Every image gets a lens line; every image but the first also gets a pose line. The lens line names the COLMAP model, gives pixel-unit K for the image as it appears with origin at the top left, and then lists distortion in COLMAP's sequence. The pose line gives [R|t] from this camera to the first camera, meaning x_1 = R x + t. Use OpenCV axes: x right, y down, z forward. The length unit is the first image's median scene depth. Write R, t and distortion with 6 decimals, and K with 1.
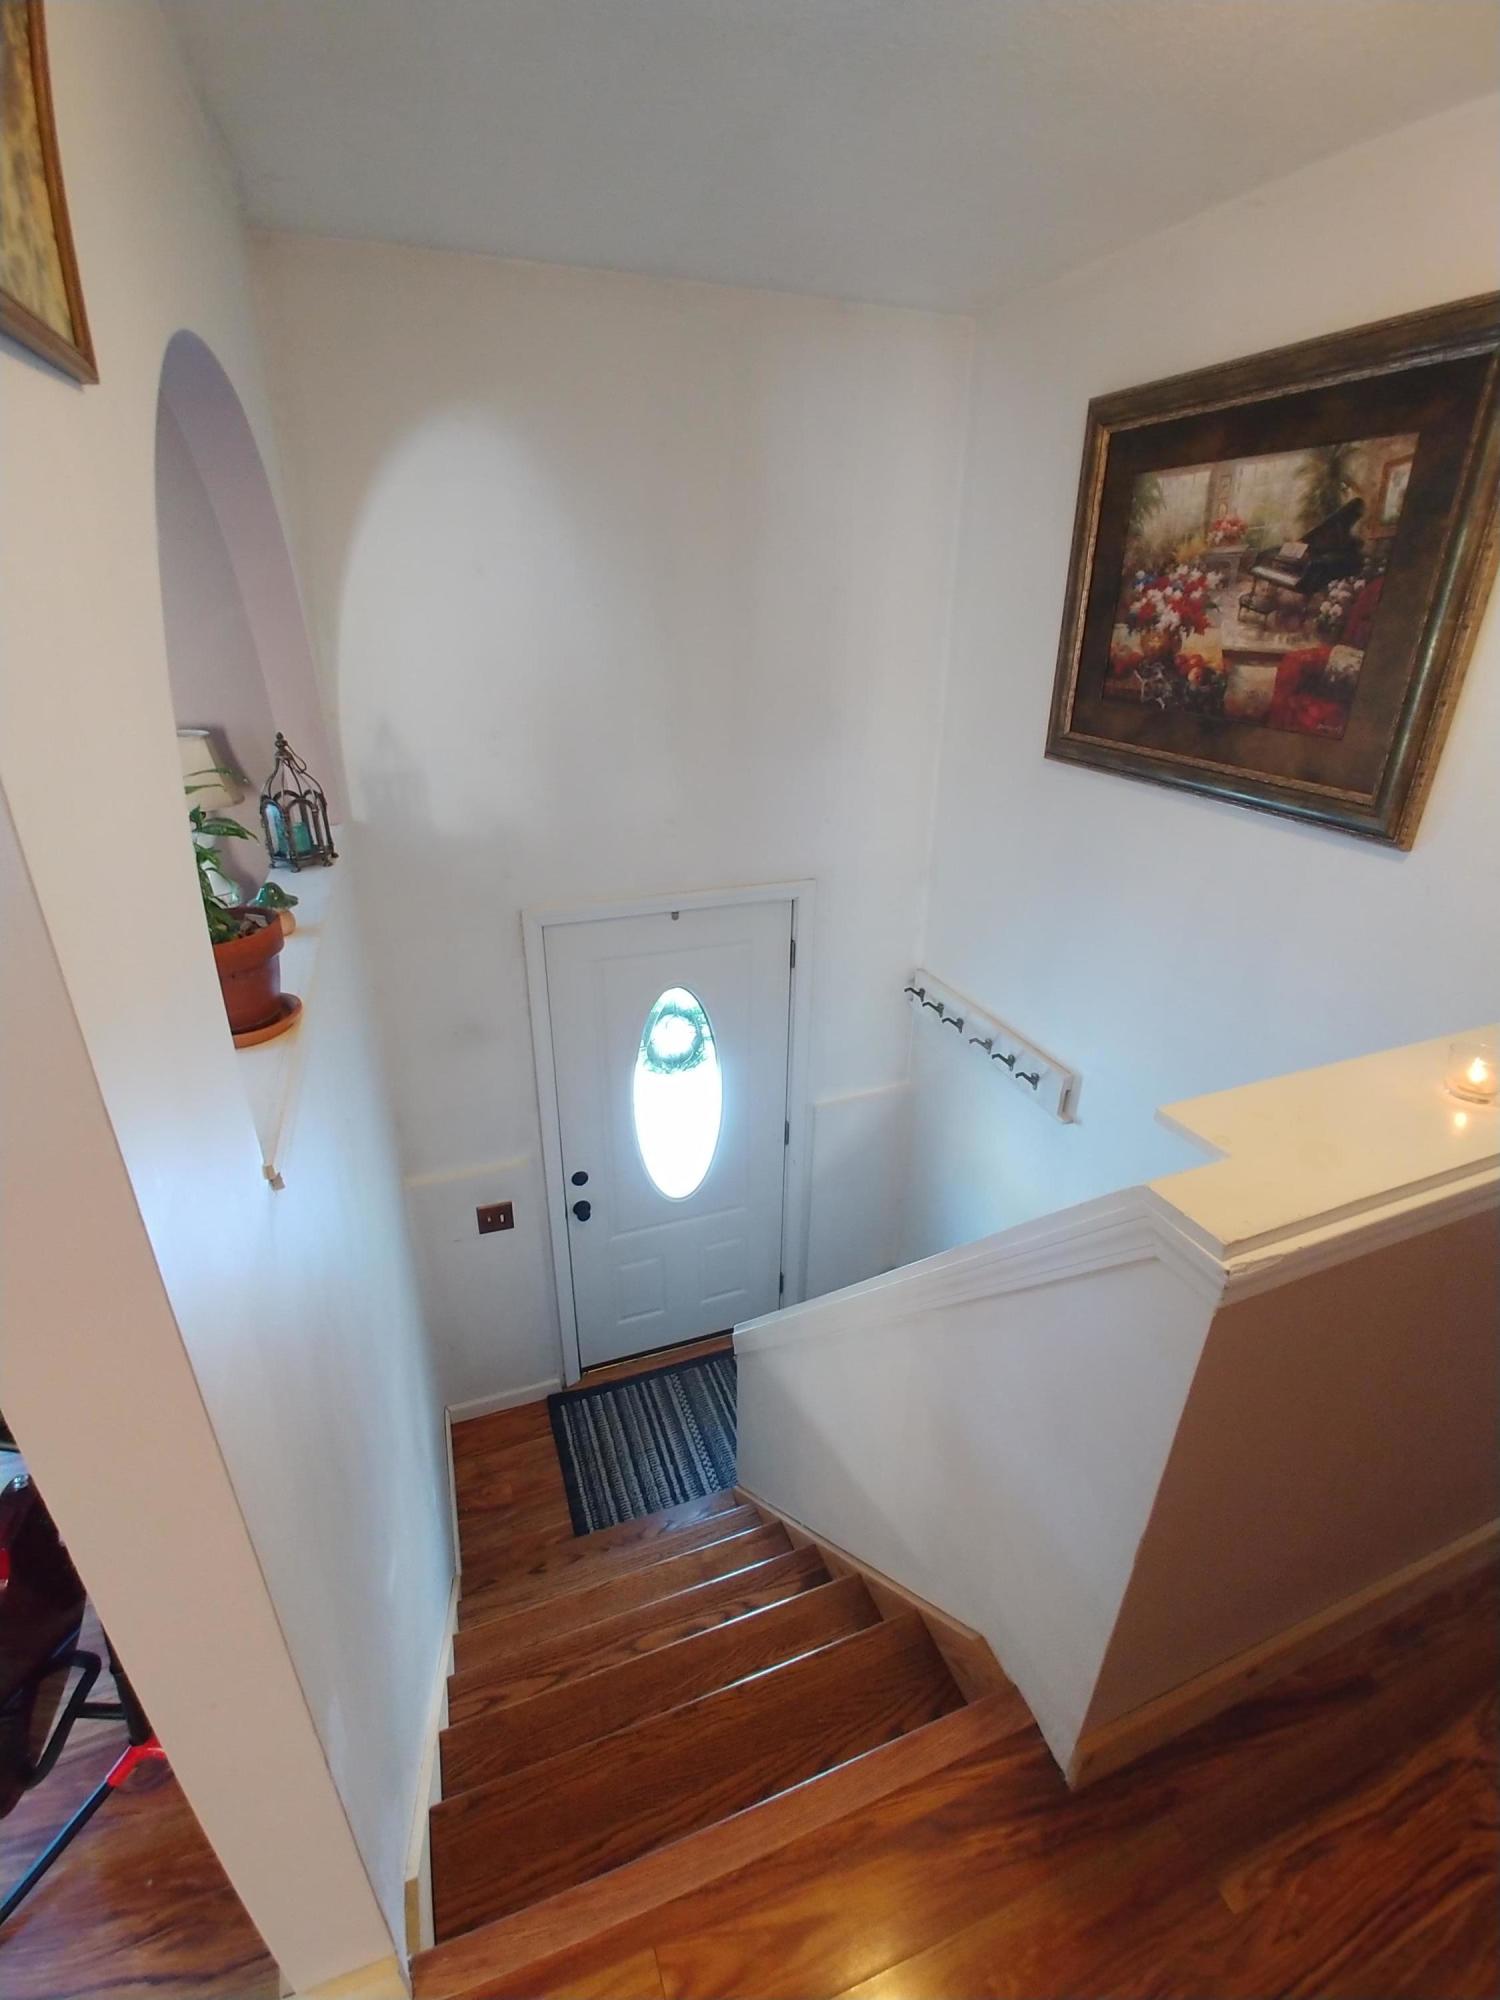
lens RADIAL K [[828.9, 0, 739.9], [0, 828.9, 949.9], [0, 0, 1]] dist [-0.034703, -0.004004]
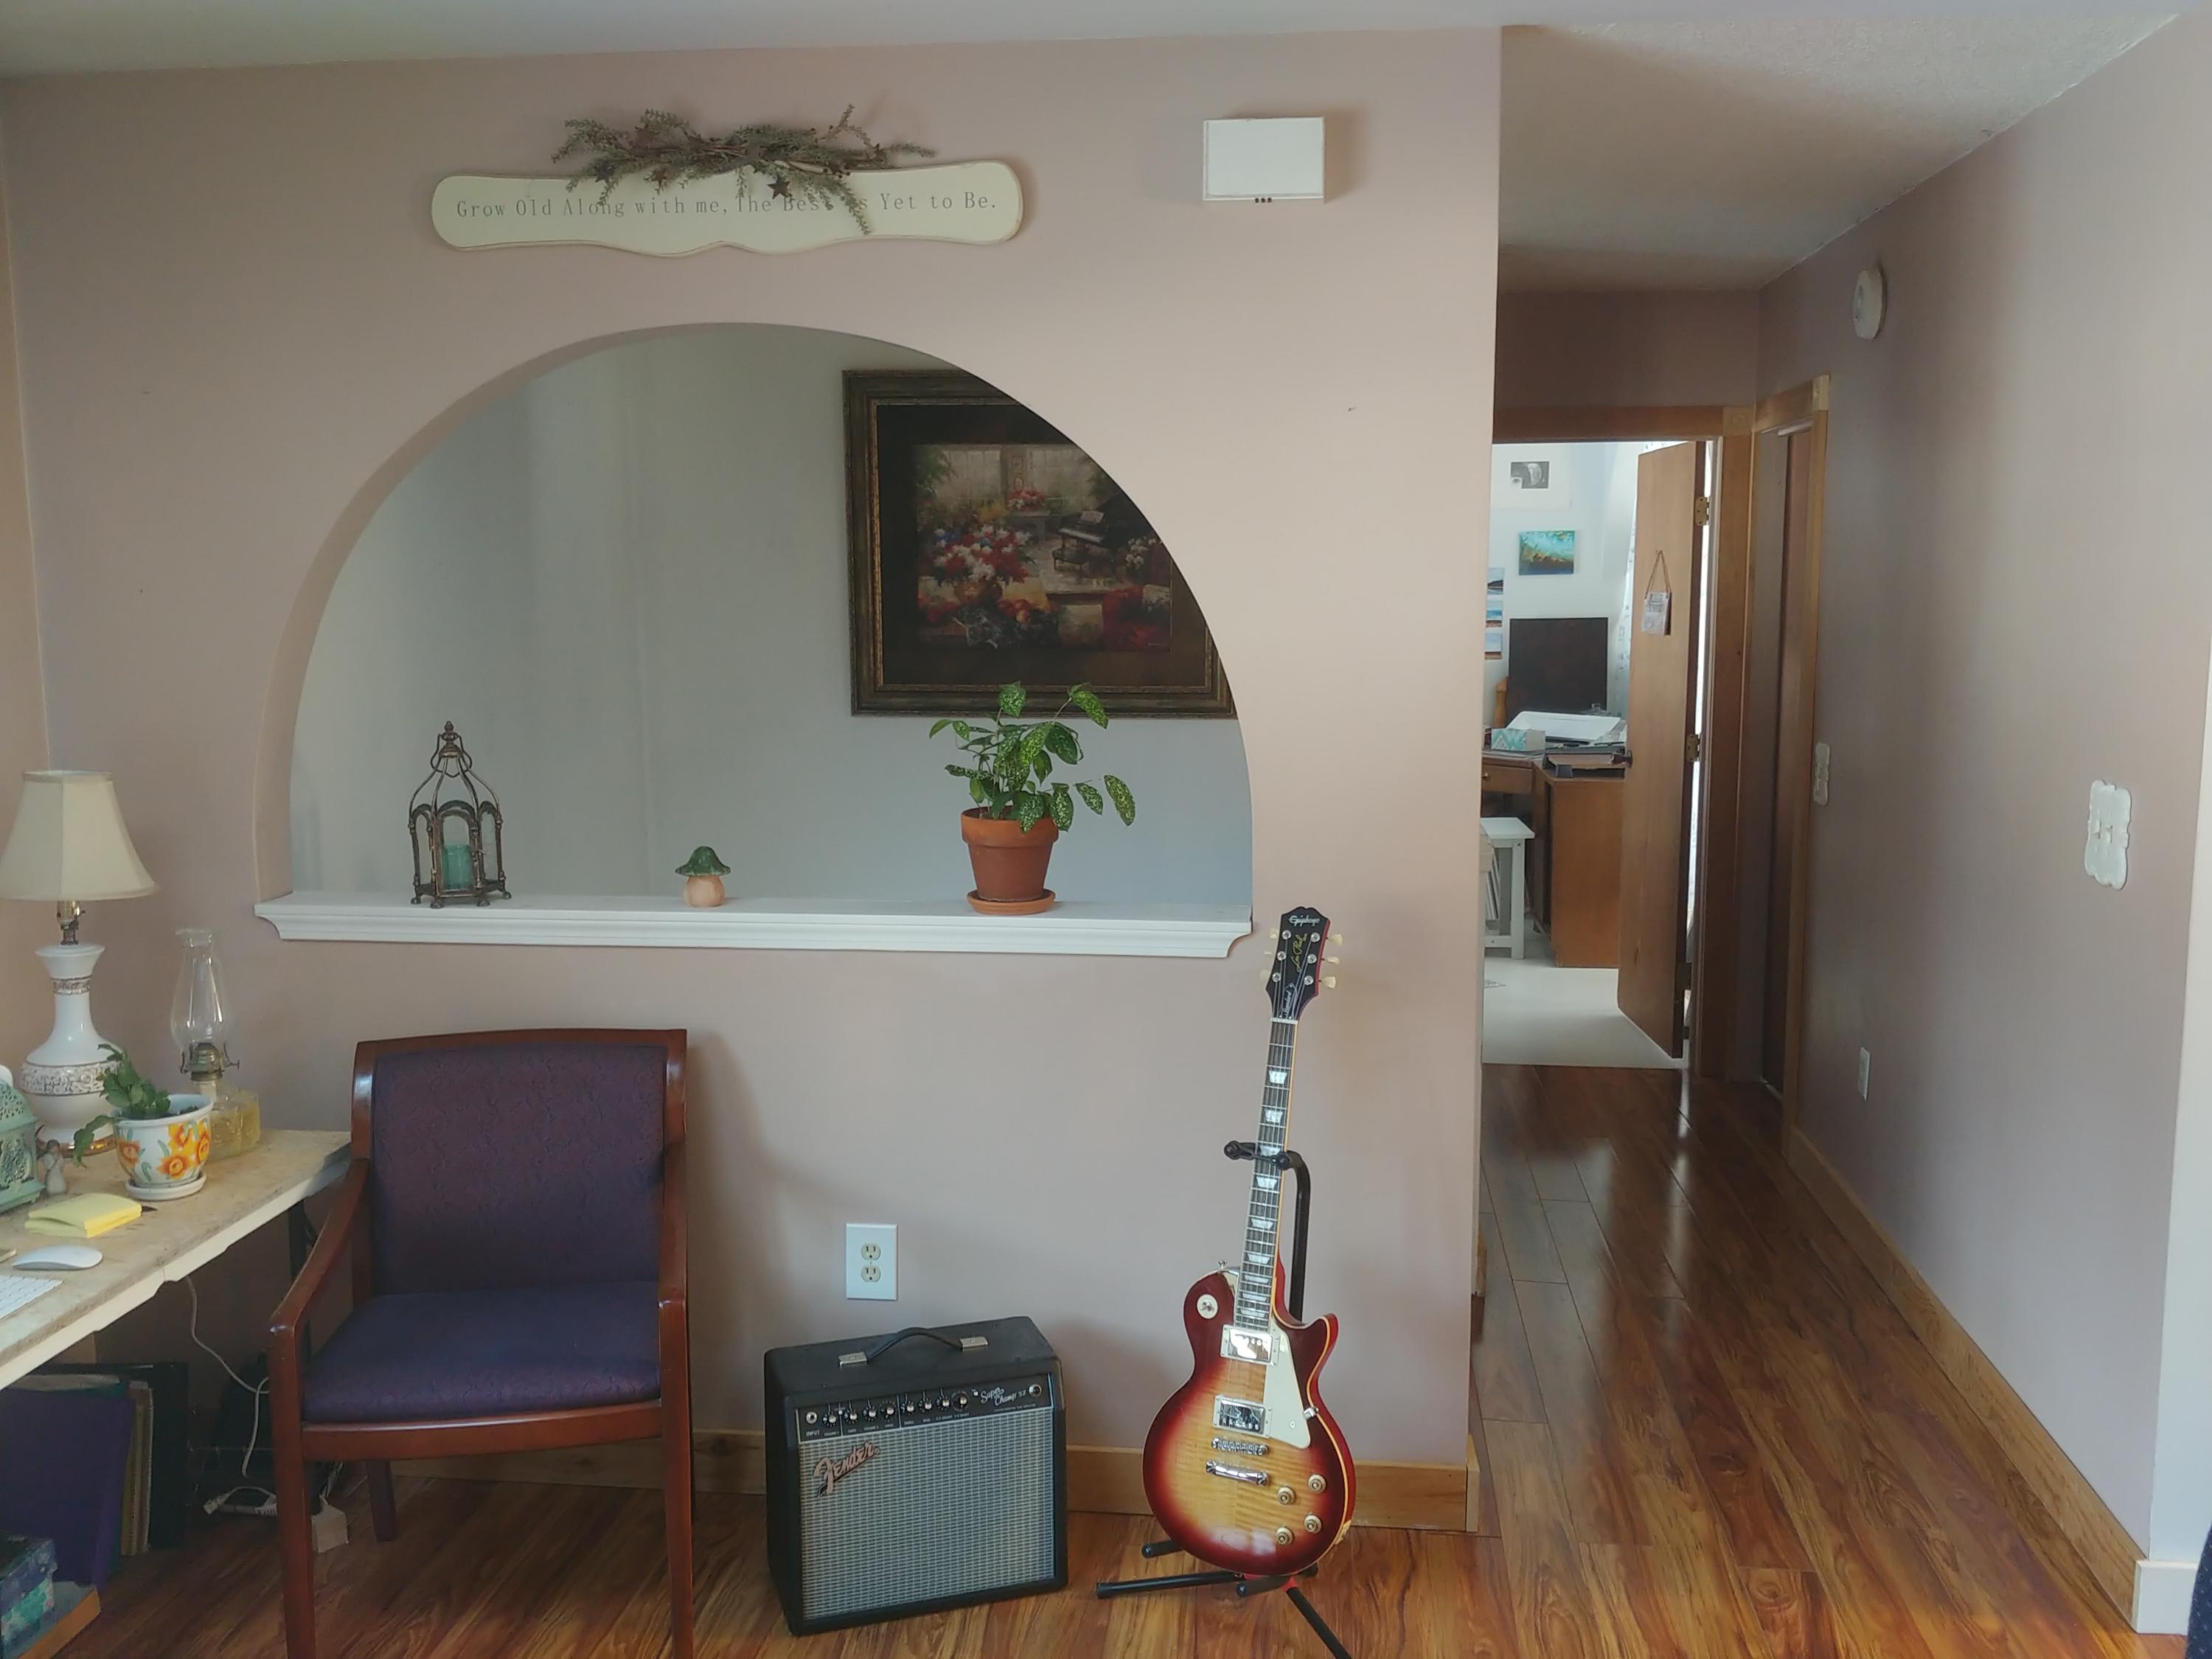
lens RADIAL K [[1853.0, 0, 1106.3], [0, 1853.0, 791.5], [0, 0, 1]] dist [0.092525, -0.219623]
pose [[0.461436, -0.110109, 0.880314, -1.733686], [0.344823, 0.936510, -0.063609, 0.098468], [-0.817419, 0.332904, 0.470108, -0.233802]]
